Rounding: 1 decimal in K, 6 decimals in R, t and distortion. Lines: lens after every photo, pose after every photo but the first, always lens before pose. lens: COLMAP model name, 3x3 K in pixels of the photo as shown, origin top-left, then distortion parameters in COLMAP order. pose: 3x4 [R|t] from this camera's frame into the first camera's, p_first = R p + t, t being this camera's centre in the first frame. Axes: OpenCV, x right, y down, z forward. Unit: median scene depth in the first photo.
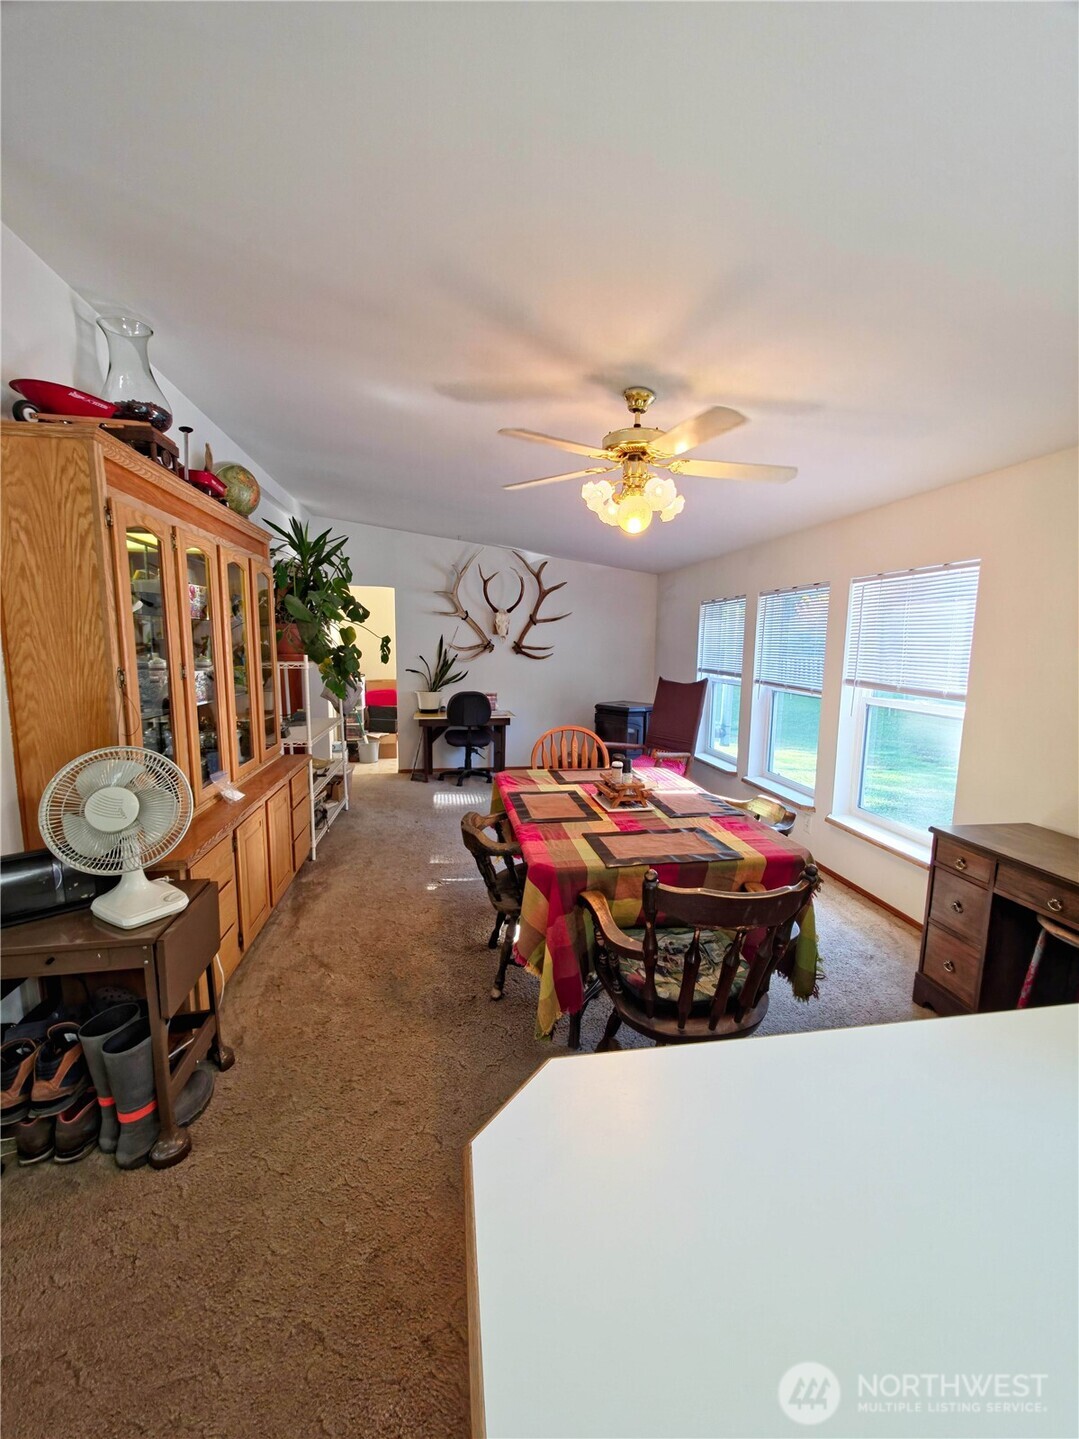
lens RADIAL K [[585.6, 0, 546.9], [0, 585.6, 718.3], [0, 0, 1]] dist [0.014823, -0.008296]
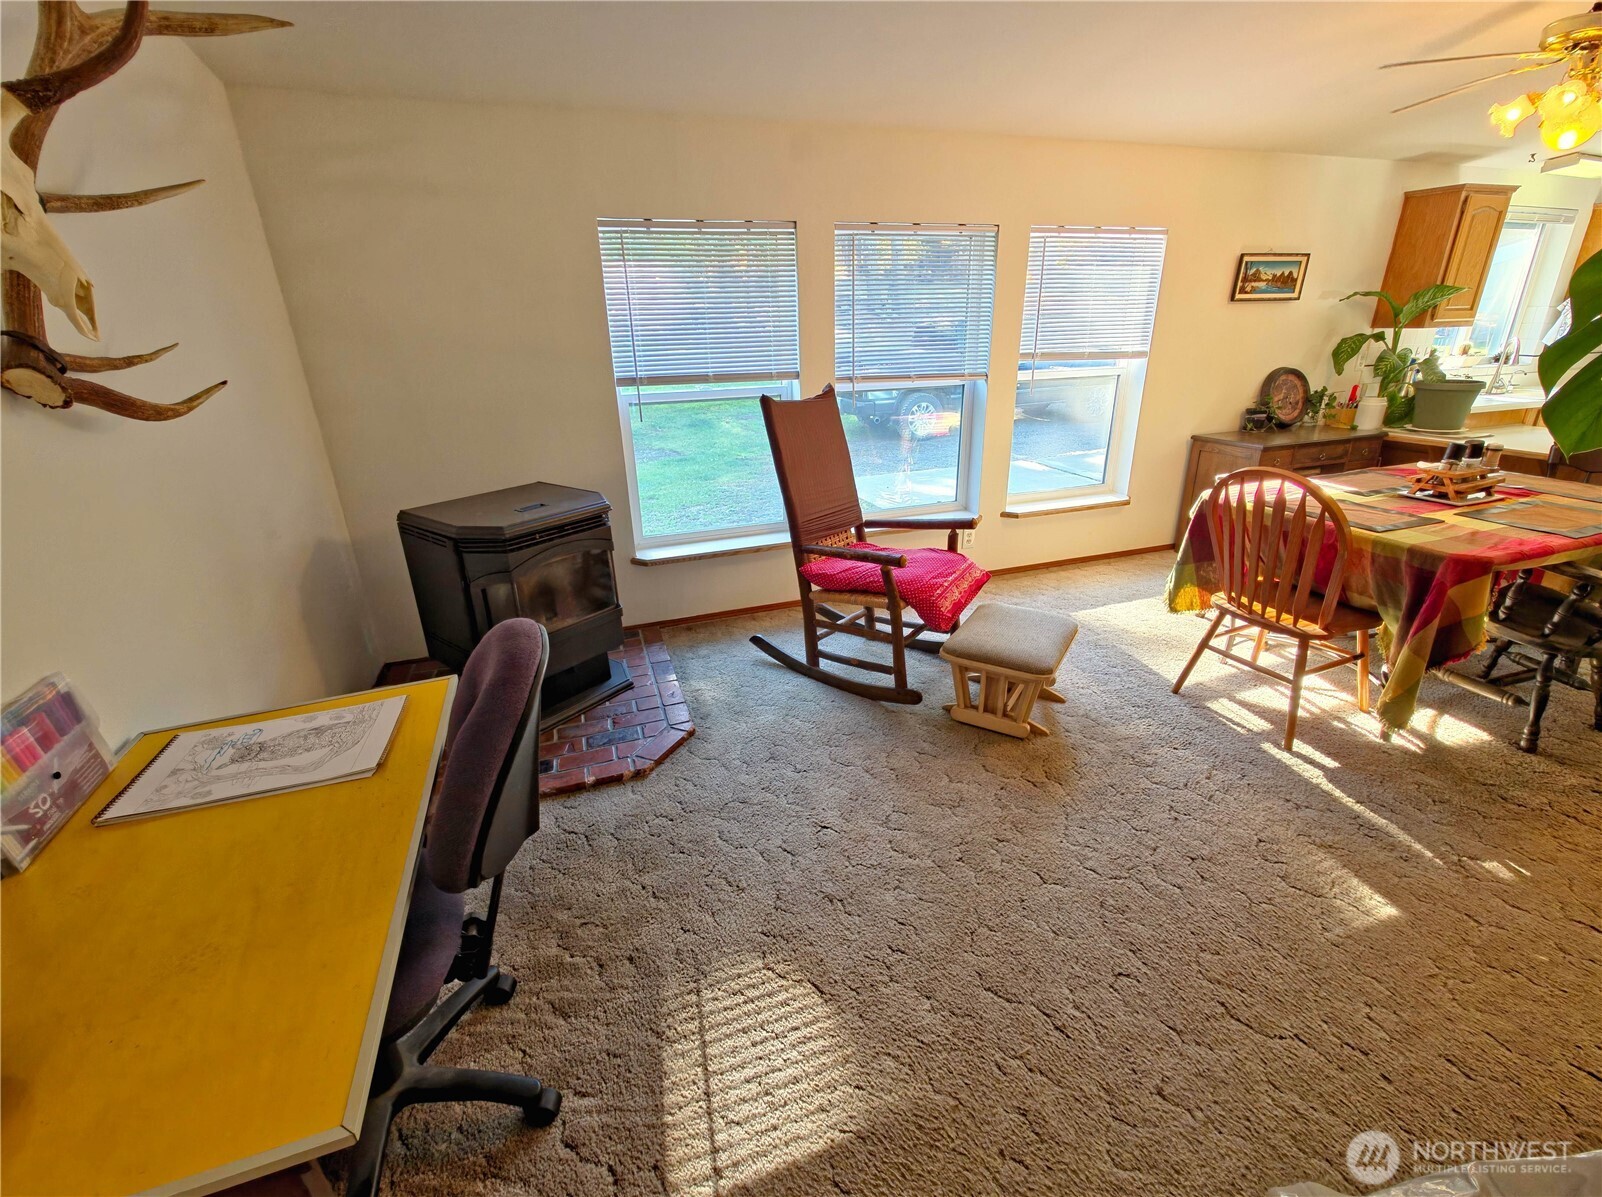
lens RADIAL K [[686.9, 0, 805.8], [0, 686.9, 588.1], [0, 0, 1]] dist [0.015598, -0.005267]
pose [[-0.156092, -0.358015, 0.920576, -0.733278], [0.149707, 0.912658, 0.380320, -0.266718], [-0.976331, 0.197182, -0.088861, 2.109308]]
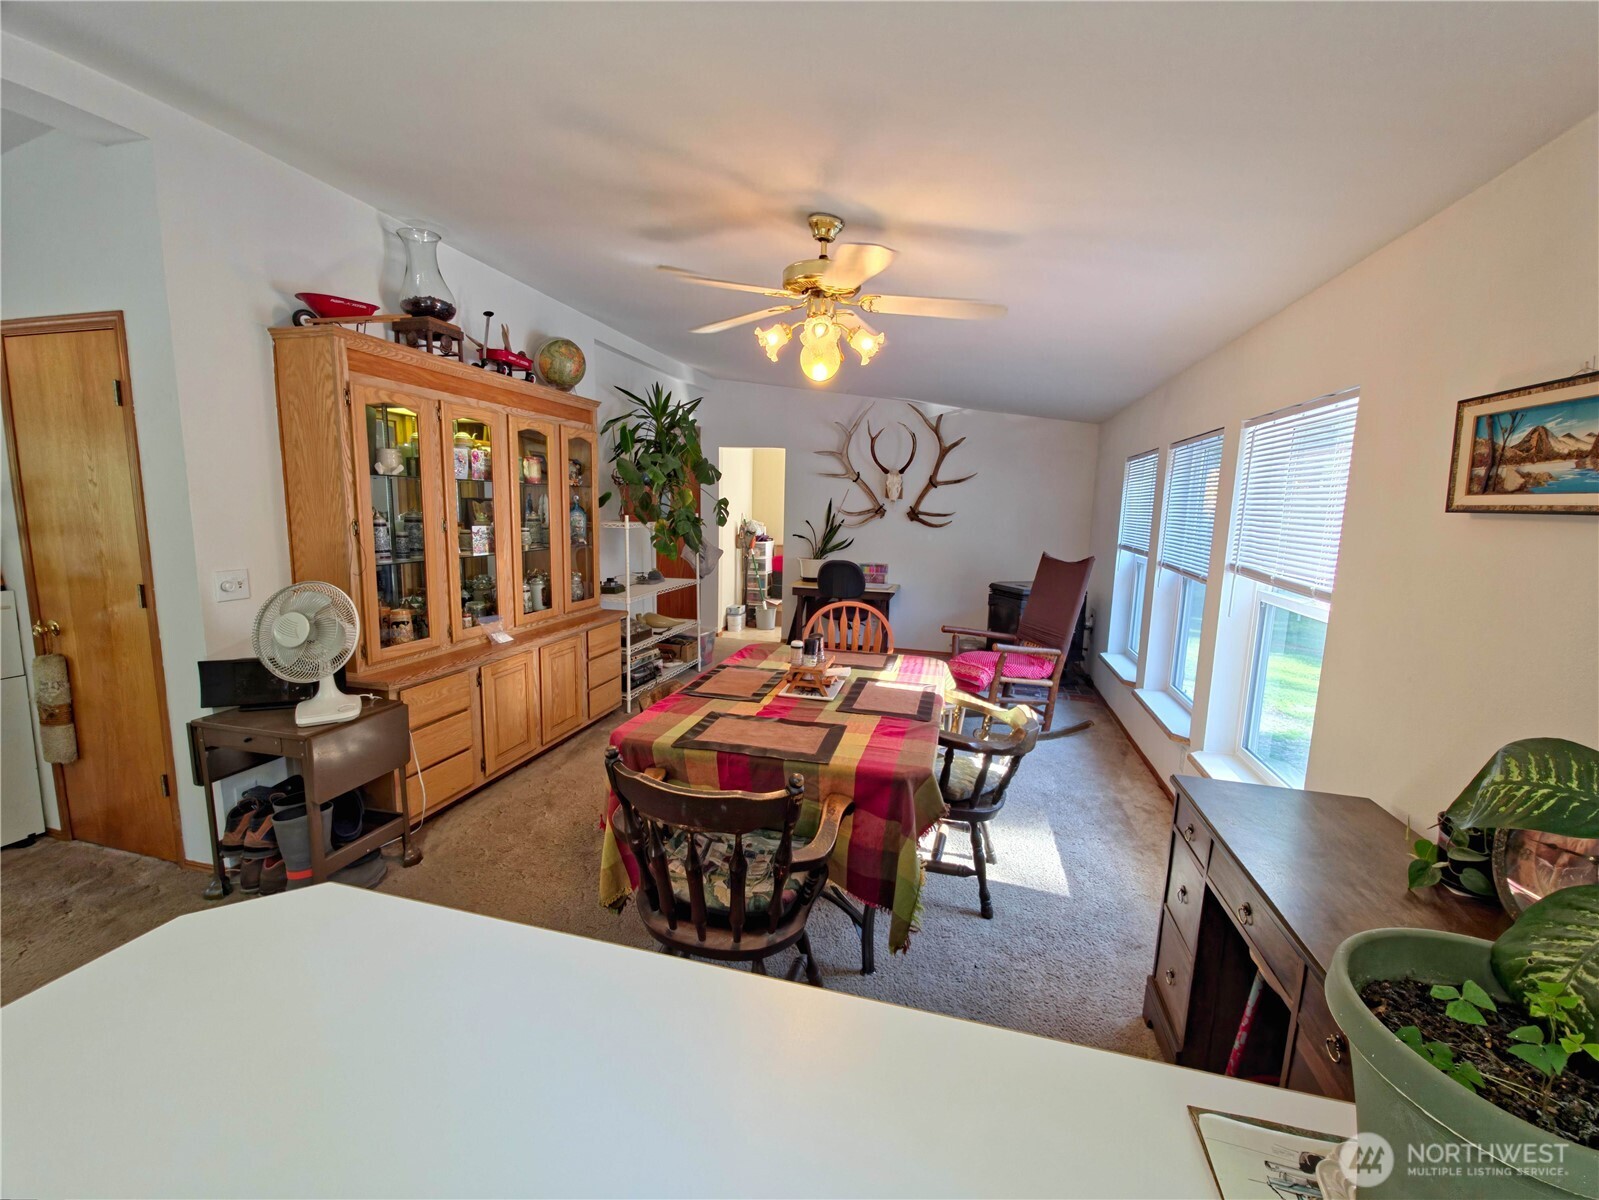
lens RADIAL K [[652.8, 0, 801.1], [0, 652.8, 594.4], [0, 0, 1]] dist [-0.000153, -0.000212]
pose [[0.911898, 0.069358, -0.404514, 0.514688], [-0.068356, 0.997517, 0.016939, -0.012275], [0.404685, 0.012204, 0.914375, 0.101560]]
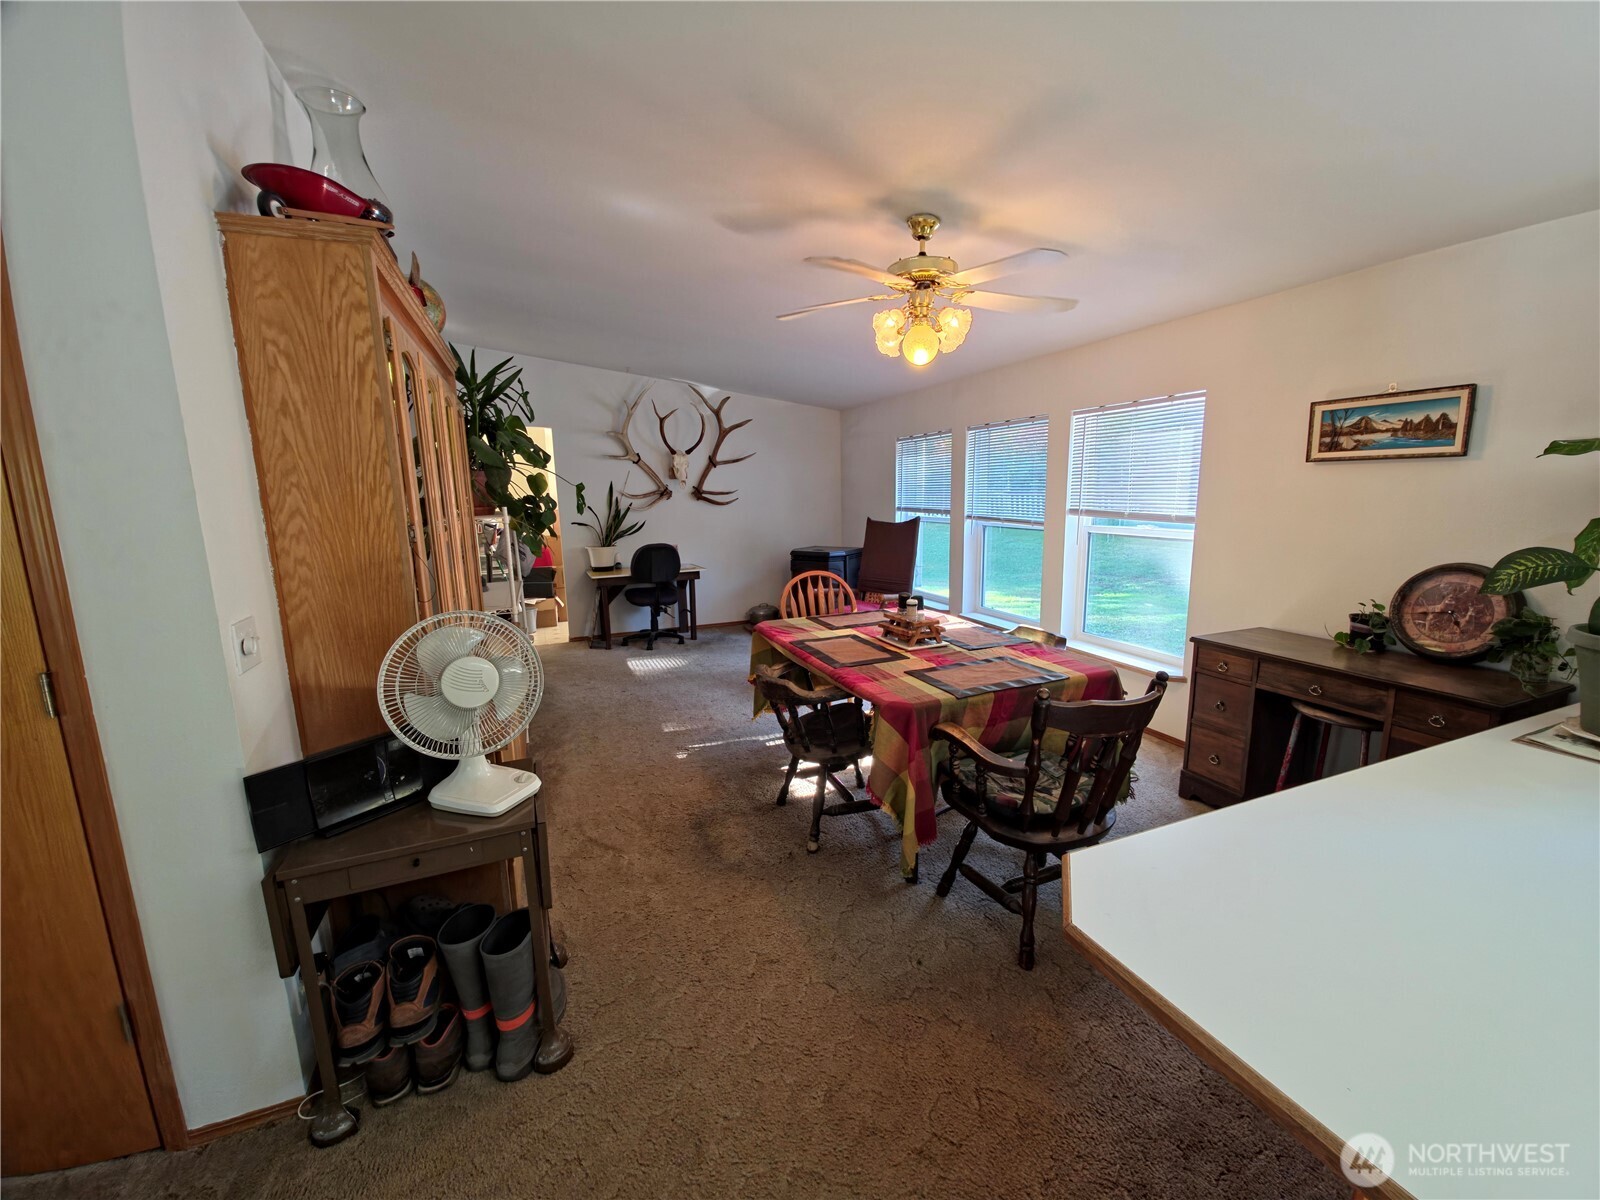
lens RADIAL K [[641.7, 0, 802.8], [0, 641.7, 595.6], [0, 0, 1]] dist [0.014255, -0.008273]
pose [[0.975316, -0.068483, 0.209926, -0.283615], [0.060673, 0.997212, 0.043430, 0.009909], [-0.212315, -0.029621, 0.976752, -0.017291]]
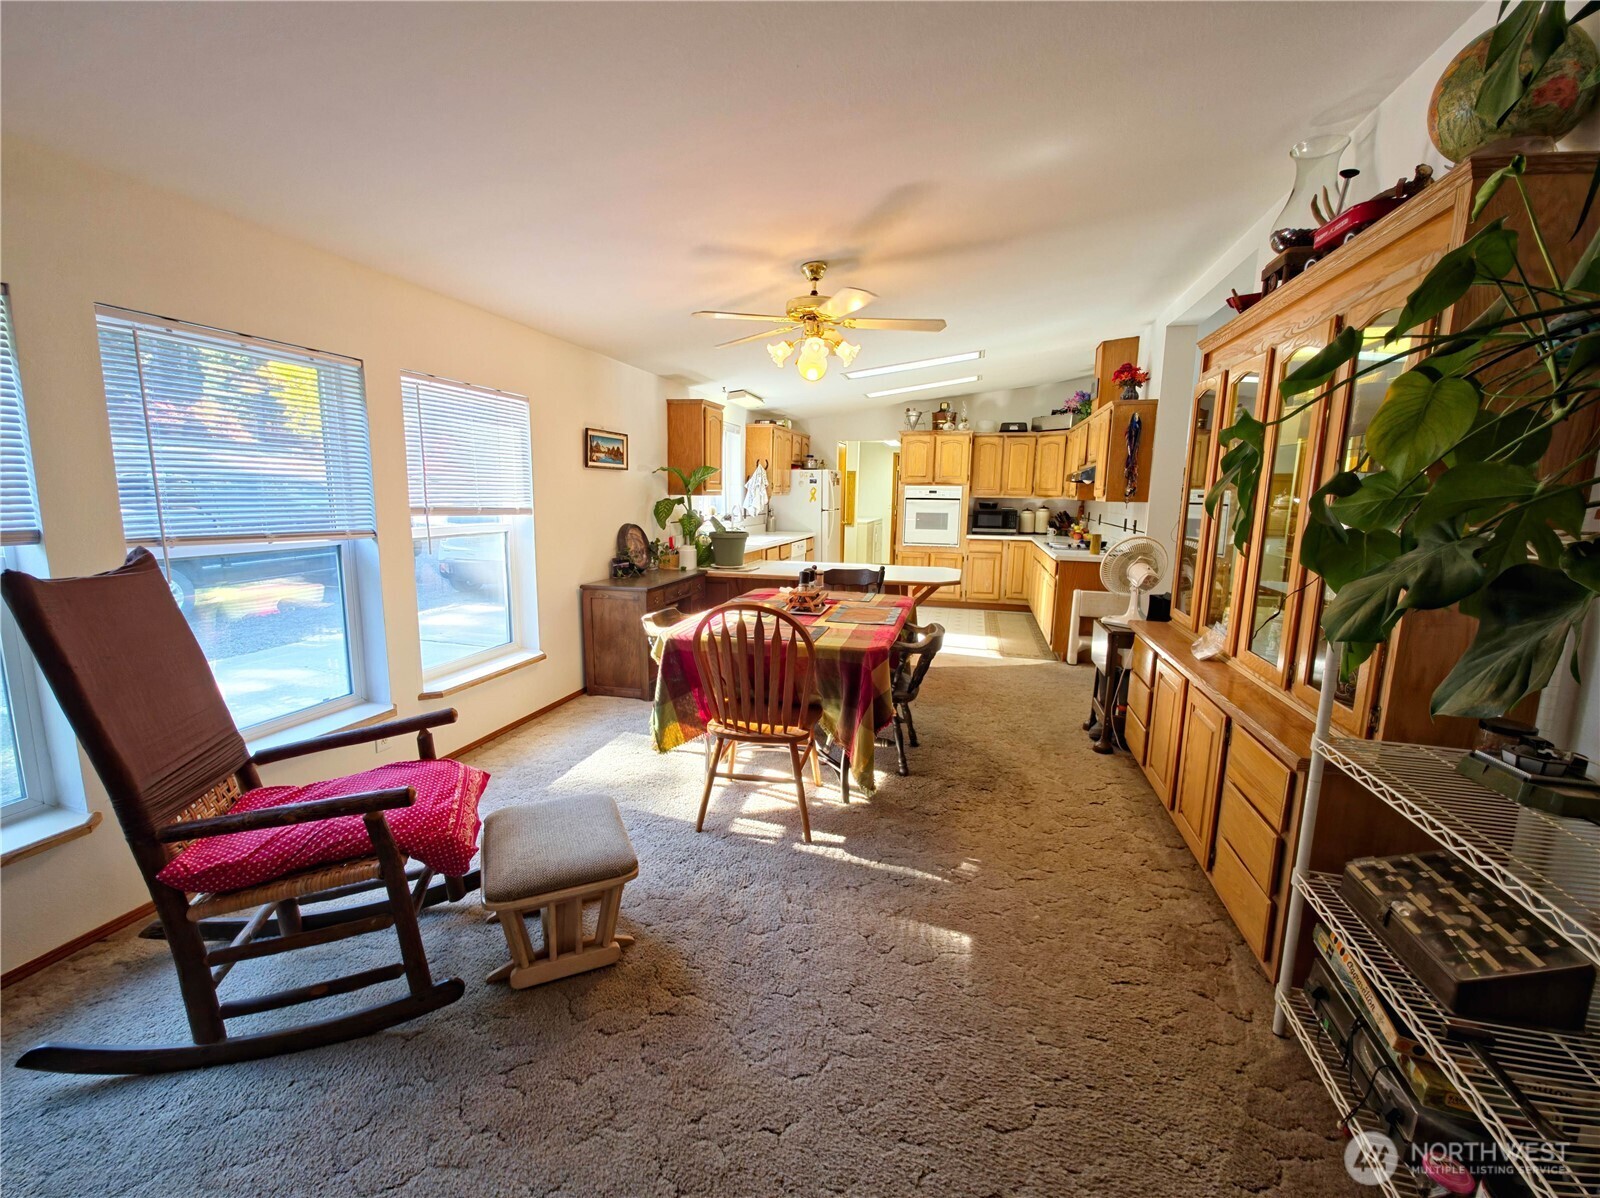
lens RADIAL K [[660.2, 0, 794.2], [0, 660.2, 598.2], [0, 0, 1]] dist [0.000630, -0.000248]
pose [[-0.904156, -0.089944, 0.417627, -0.410298], [0.032533, 0.960250, 0.277240, -0.246936], [-0.425962, 0.264255, -0.865289, 2.213014]]
